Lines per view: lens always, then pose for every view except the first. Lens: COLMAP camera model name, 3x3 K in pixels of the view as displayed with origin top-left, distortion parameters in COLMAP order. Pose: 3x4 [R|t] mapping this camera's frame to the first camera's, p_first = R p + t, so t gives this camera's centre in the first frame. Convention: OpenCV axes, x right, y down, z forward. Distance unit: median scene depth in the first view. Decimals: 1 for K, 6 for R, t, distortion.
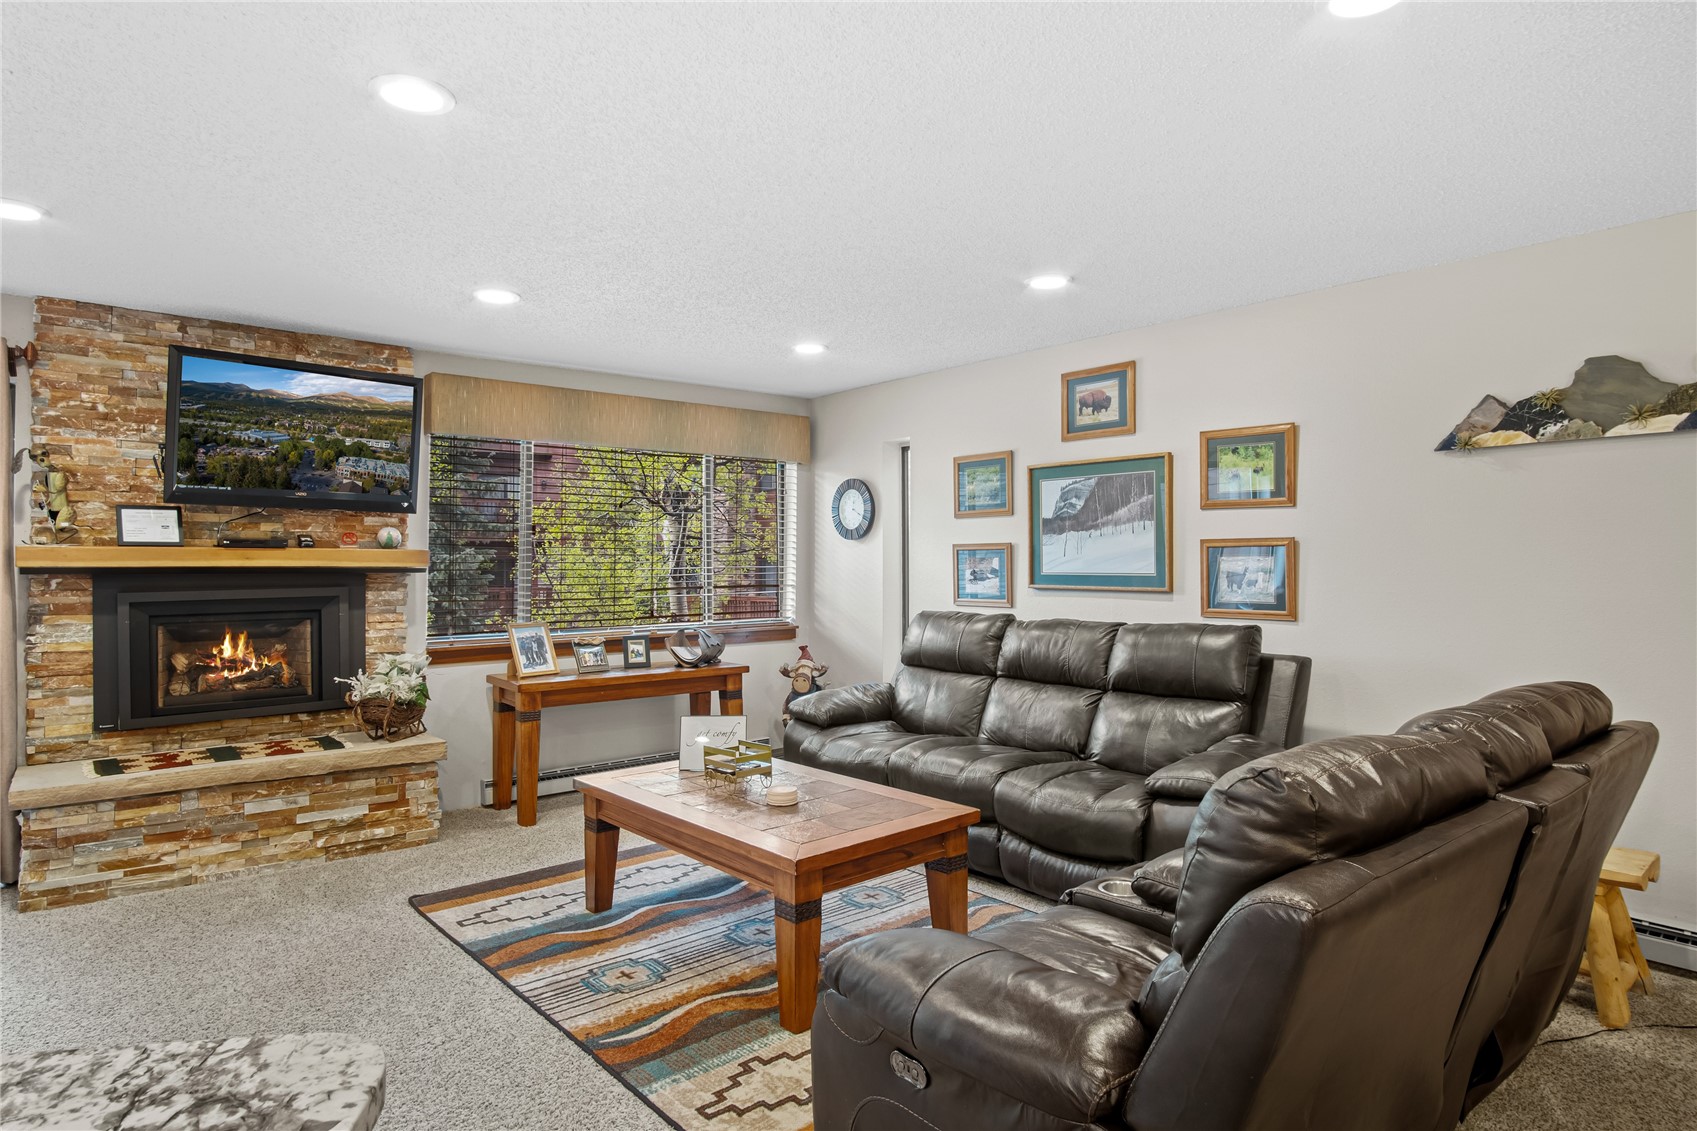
lens RADIAL K [[936.6, 0, 842.7], [0, 936.6, 547.7], [0, 0, 1]] dist [-0.032713, 0.009321]
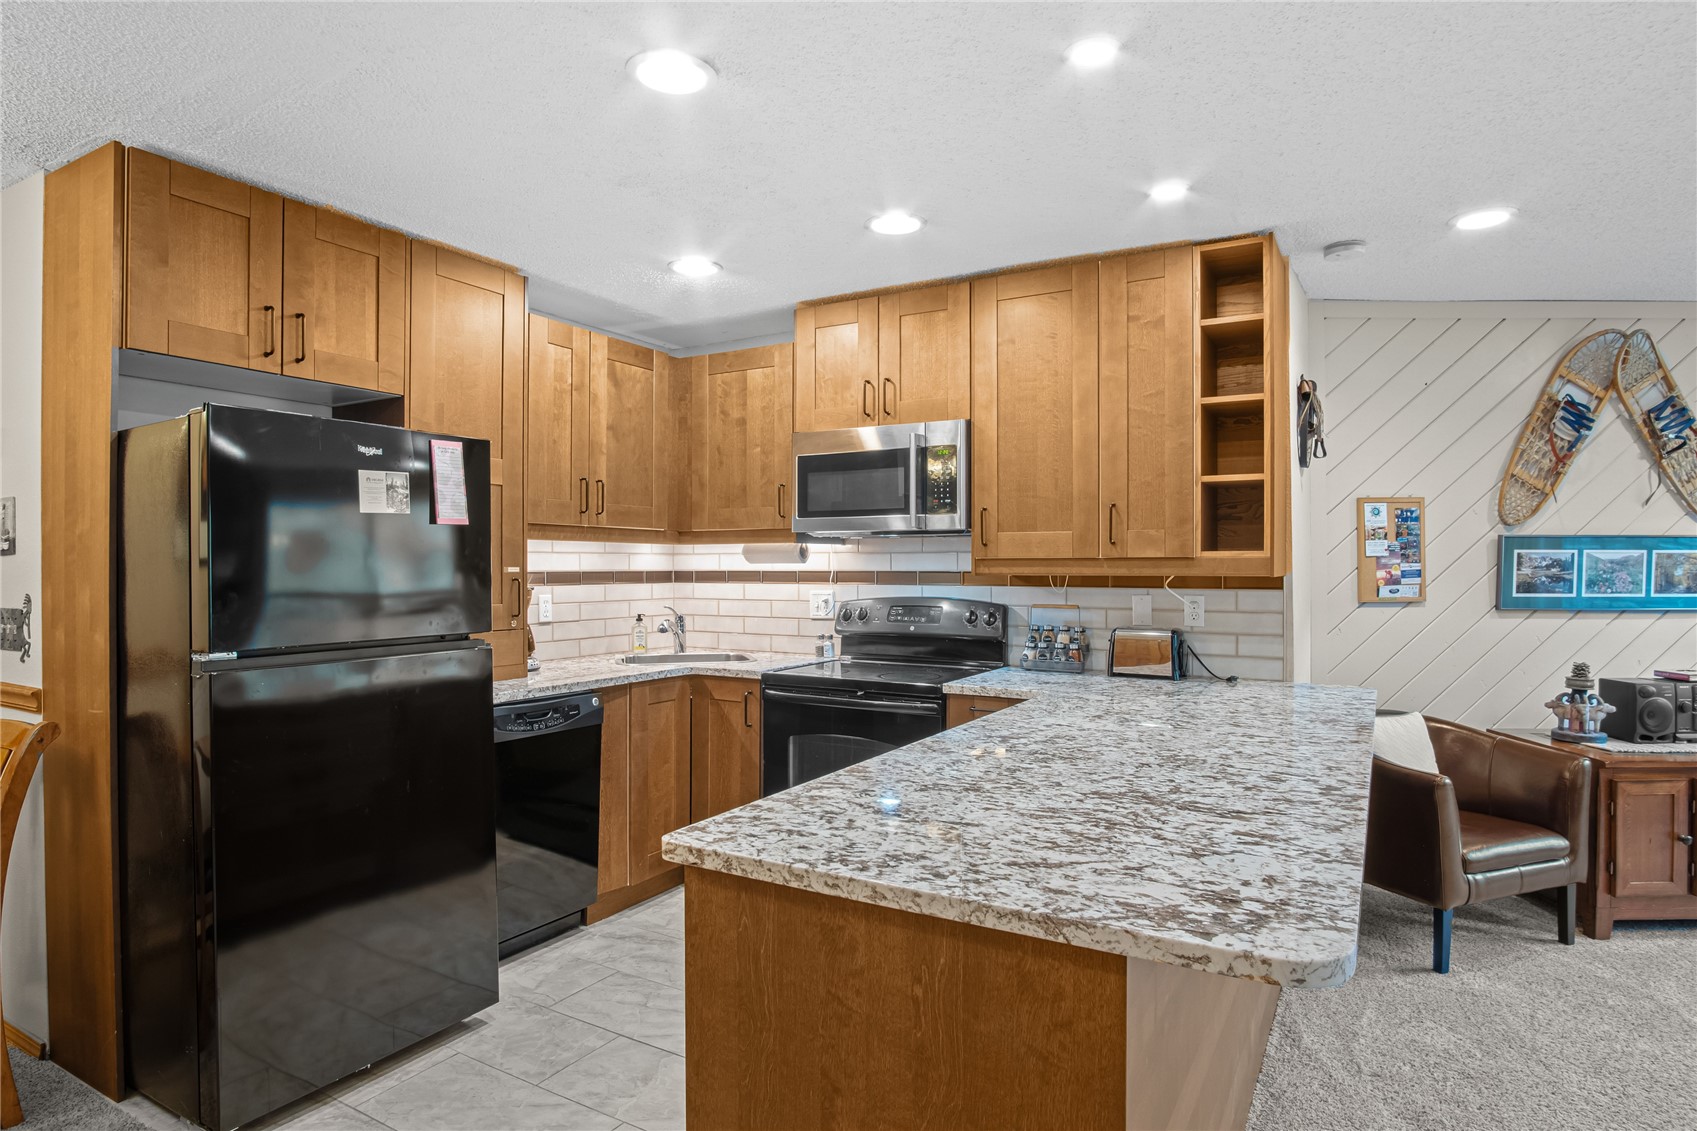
lens RADIAL K [[927.0, 0, 848.5], [0, 927.0, 565.5], [0, 0, 1]] dist [-0.035961, 0.009192]
pose [[-0.652615, -0.001959, -0.757687, 0.154408], [0.010822, 0.999871, -0.011906, 0.001381], [0.757612, -0.015970, -0.652509, 0.238168]]
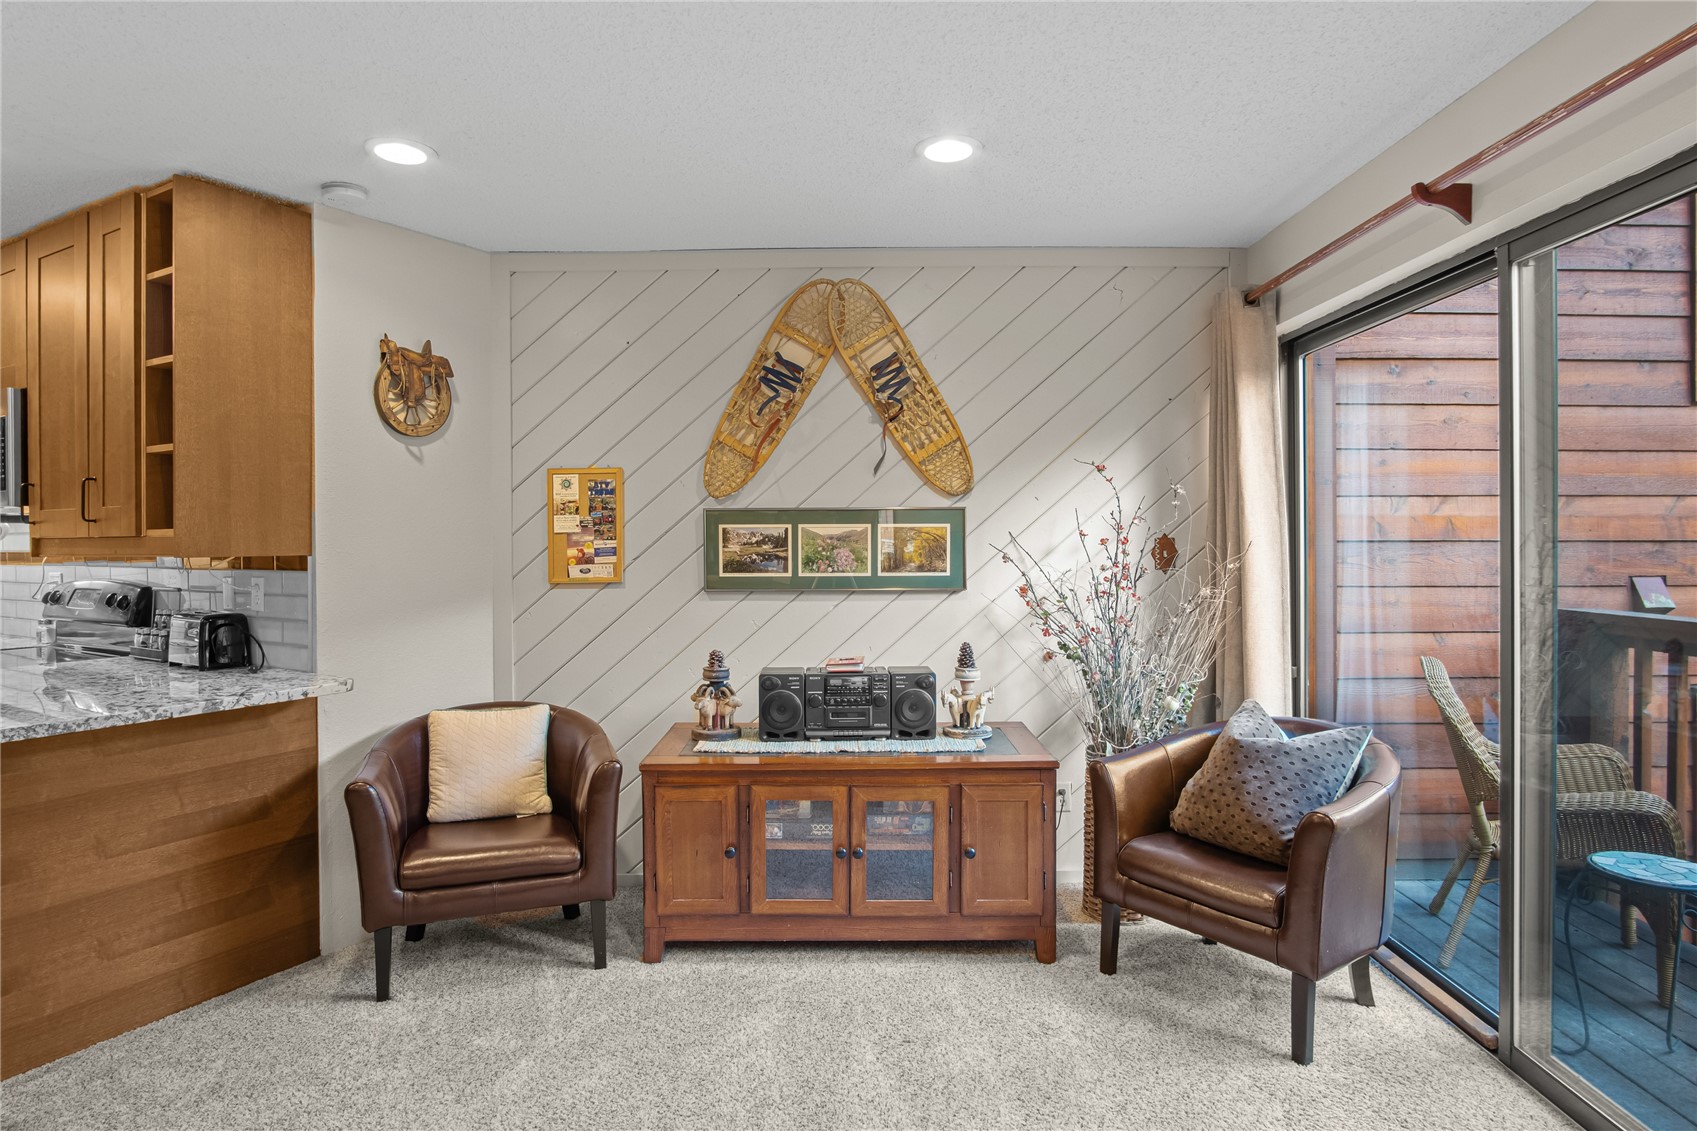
lens RADIAL K [[936.6, 0, 842.7], [0, 936.6, 547.7], [0, 0, 1]] dist [-0.032713, 0.009321]
pose [[-0.646556, 0.006746, -0.762836, -0.387185], [0.016219, 0.999856, -0.004905, 0.008660], [0.762694, -0.015544, -0.646573, 0.768816]]
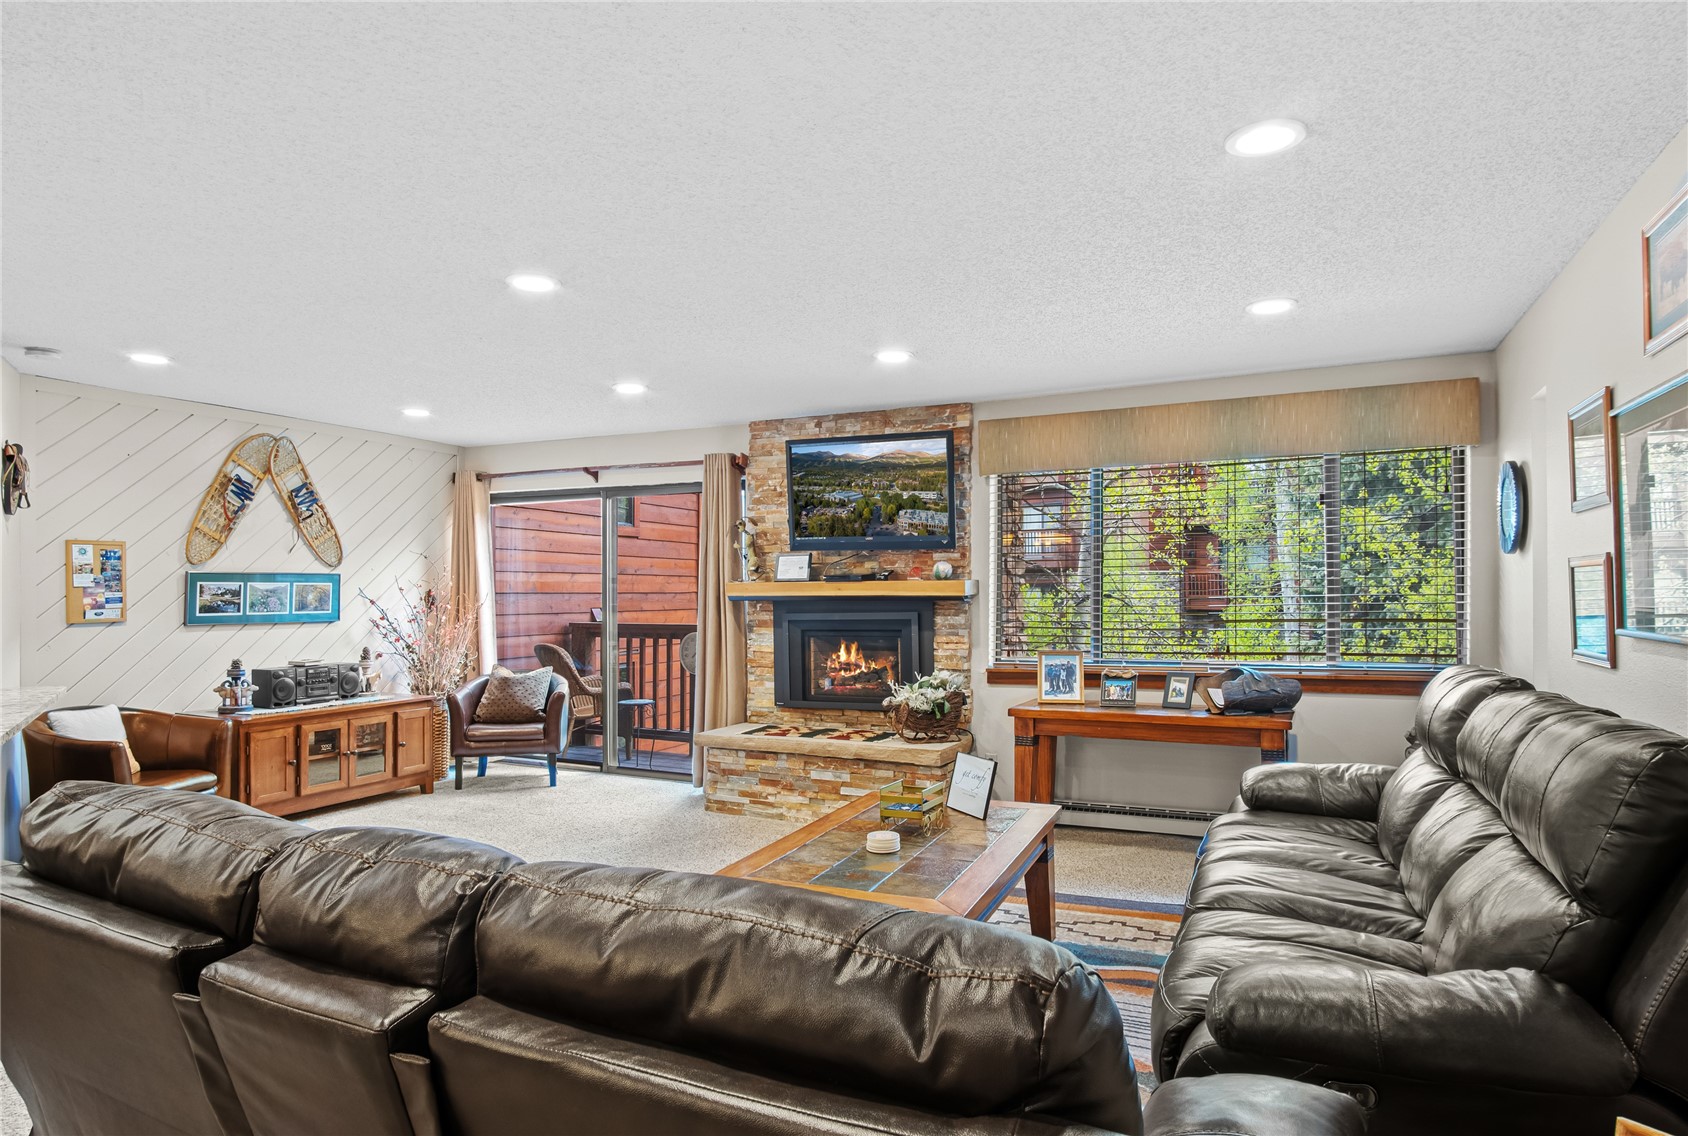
lens RADIAL K [[946.5, 0, 845.4], [0, 946.5, 577.5], [0, 0, 1]] dist [-0.040374, 0.014711]
pose [[0.419747, -0.016046, -0.907499, 0.571180], [0.021374, 0.999741, -0.007790, 0.004767], [0.907390, -0.016127, 0.419981, 0.417750]]
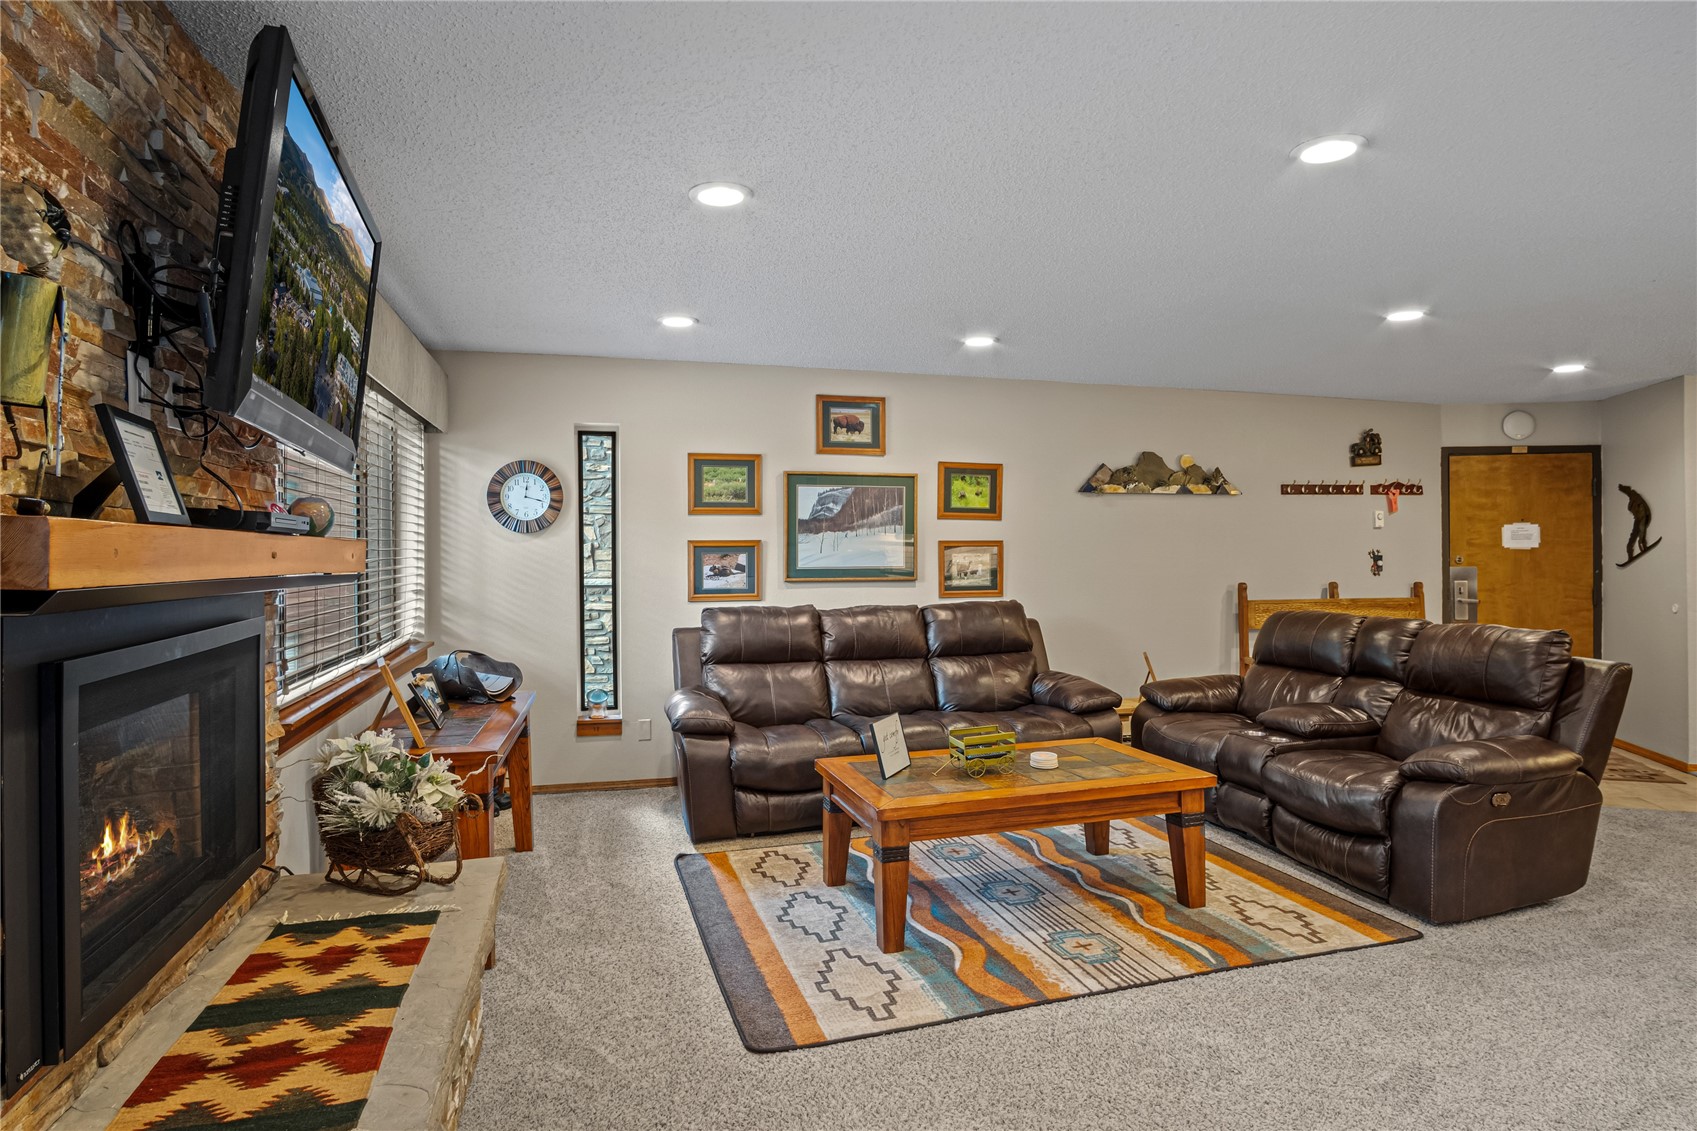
lens RADIAL K [[936.6, 0, 842.7], [0, 936.6, 547.7], [0, 0, 1]] dist [-0.032713, 0.009321]
pose [[0.412896, 0.003349, 0.910772, -0.891983], [-0.010989, 0.999939, 0.001304, 0.001175], [-0.910712, -0.010547, 0.412908, 0.547317]]
